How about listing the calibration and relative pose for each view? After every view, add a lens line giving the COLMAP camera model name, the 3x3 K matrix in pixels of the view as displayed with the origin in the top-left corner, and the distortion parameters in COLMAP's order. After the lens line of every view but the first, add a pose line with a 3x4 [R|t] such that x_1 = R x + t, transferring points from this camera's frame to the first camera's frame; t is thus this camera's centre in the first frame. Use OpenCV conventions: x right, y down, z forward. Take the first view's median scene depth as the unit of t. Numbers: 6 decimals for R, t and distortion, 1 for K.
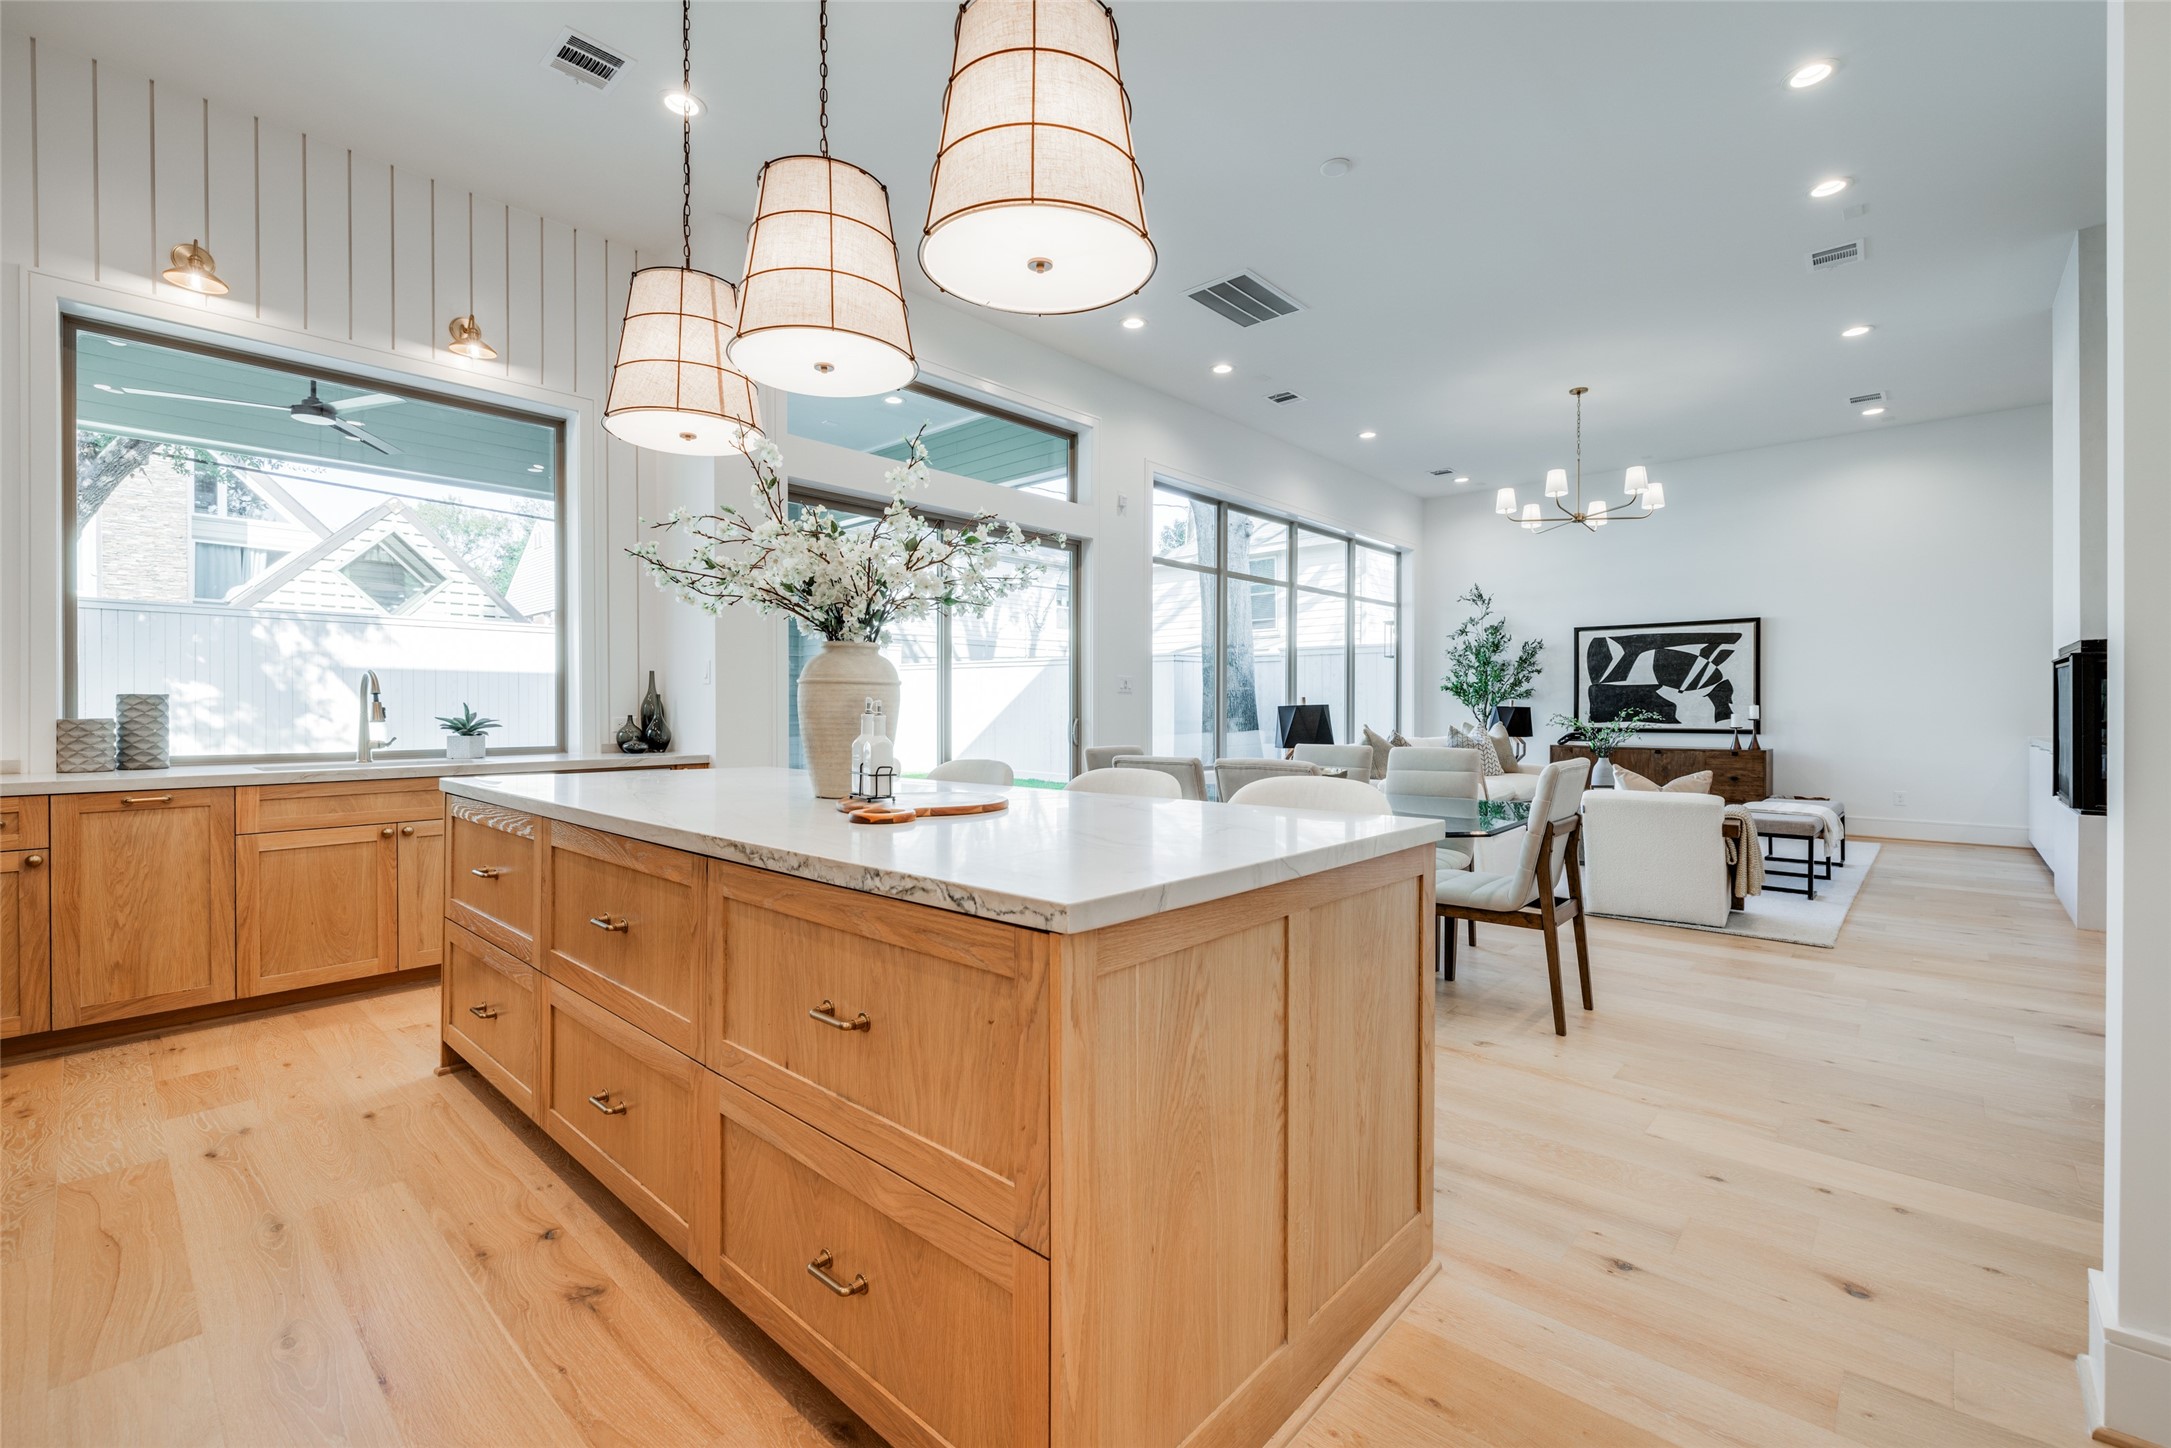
lens RADIAL K [[916.8, 0, 1086.1], [0, 916.8, 714.0], [0, 0, 1]] dist [-0.000801, -0.000165]
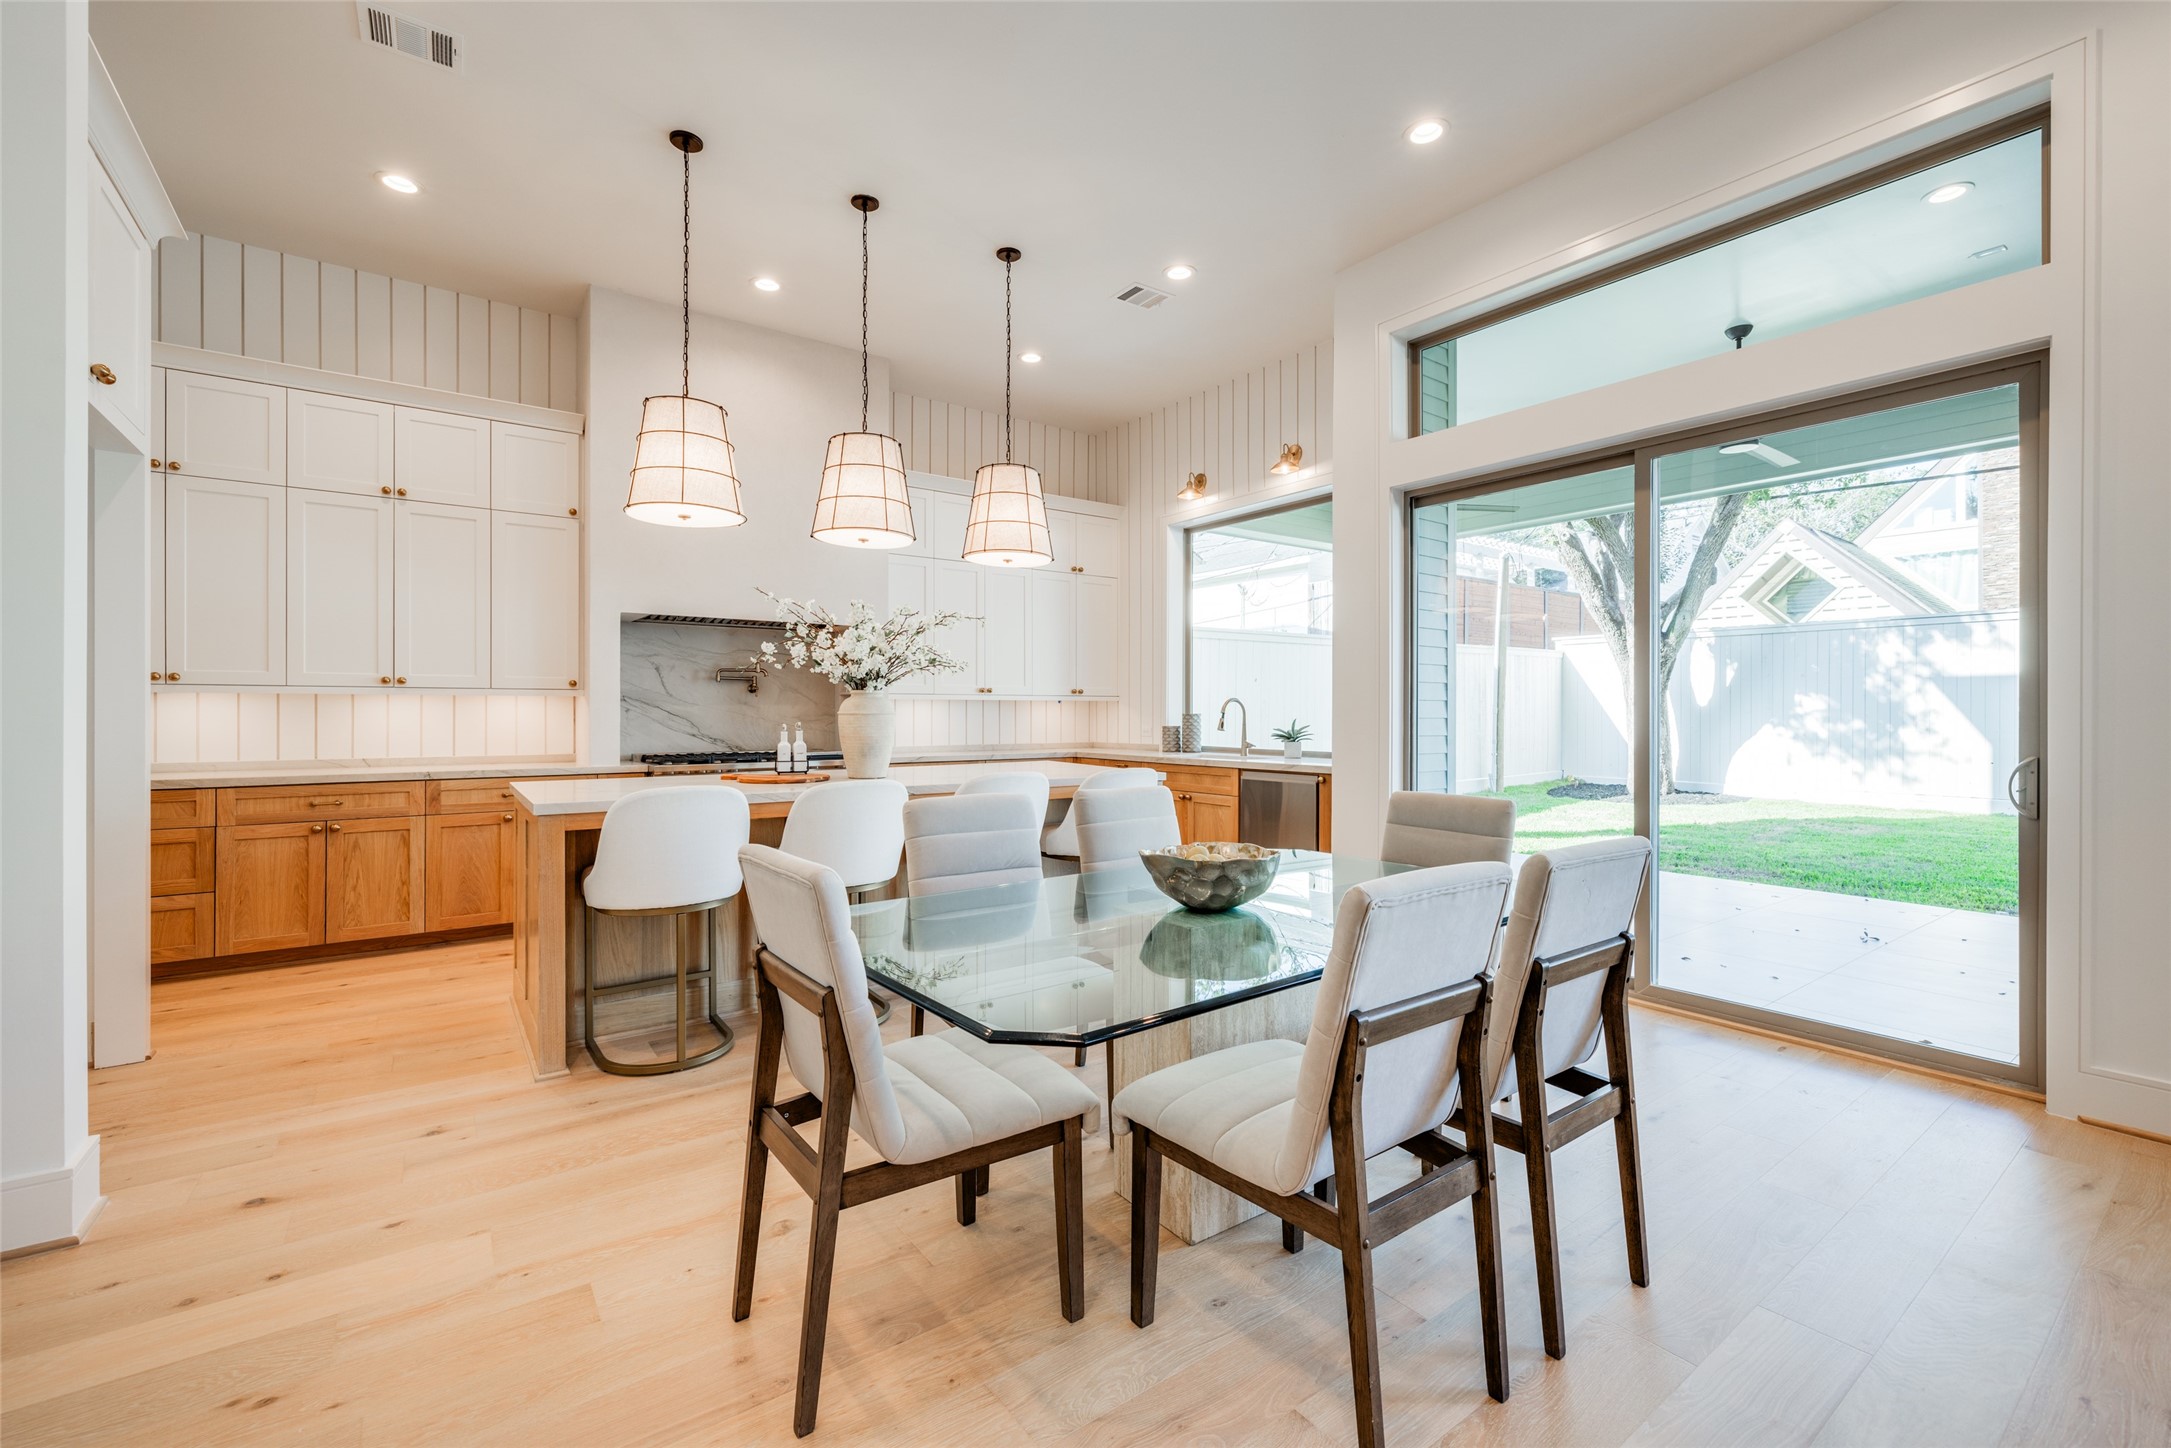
lens RADIAL K [[921.3, 0, 1081.3], [0, 921.3, 711.0], [0, 0, 1]] dist [0.001703, 0.000174]
pose [[-0.200325, 0.000499, -0.979729, 0.764113], [-0.012029, 0.999923, 0.002969, -0.024171], [0.979656, 0.012380, -0.200304, 0.969682]]
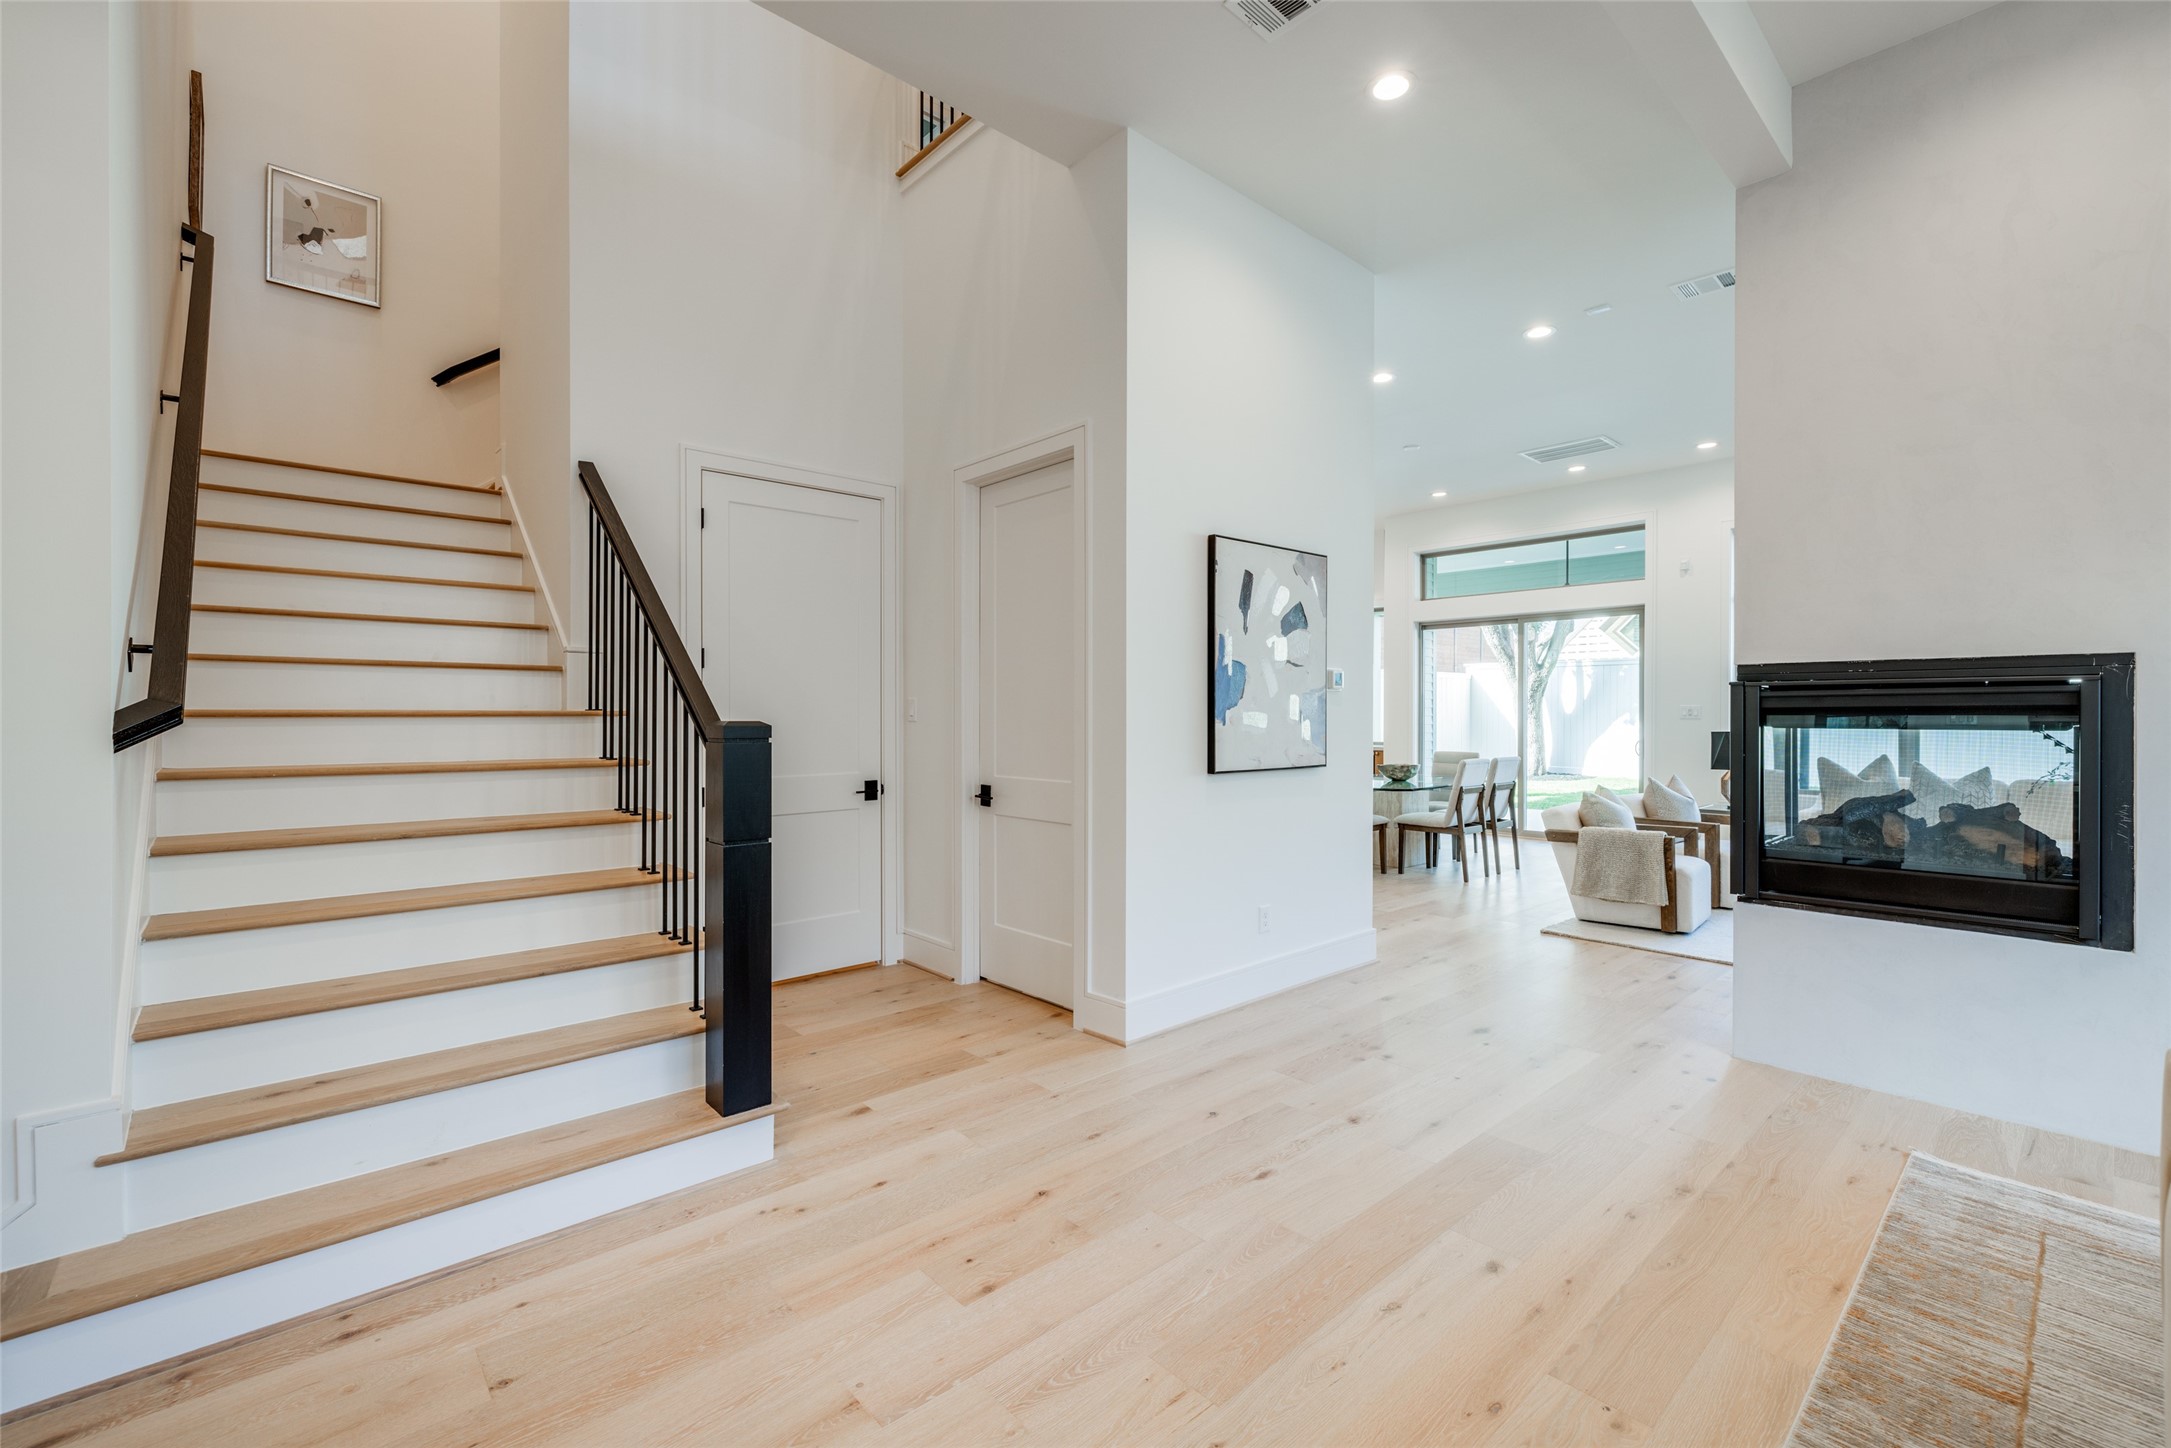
lens RADIAL K [[902.0, 0, 1072.5], [0, 902.0, 715.0], [0, 0, 1]] dist [0.001293, 0.000058]
pose [[-0.123761, 0.001617, -0.992311, 2.087473], [-0.010104, 0.999945, 0.002889, -0.038676], [0.992261, 0.010384, -0.123738, 0.513915]]
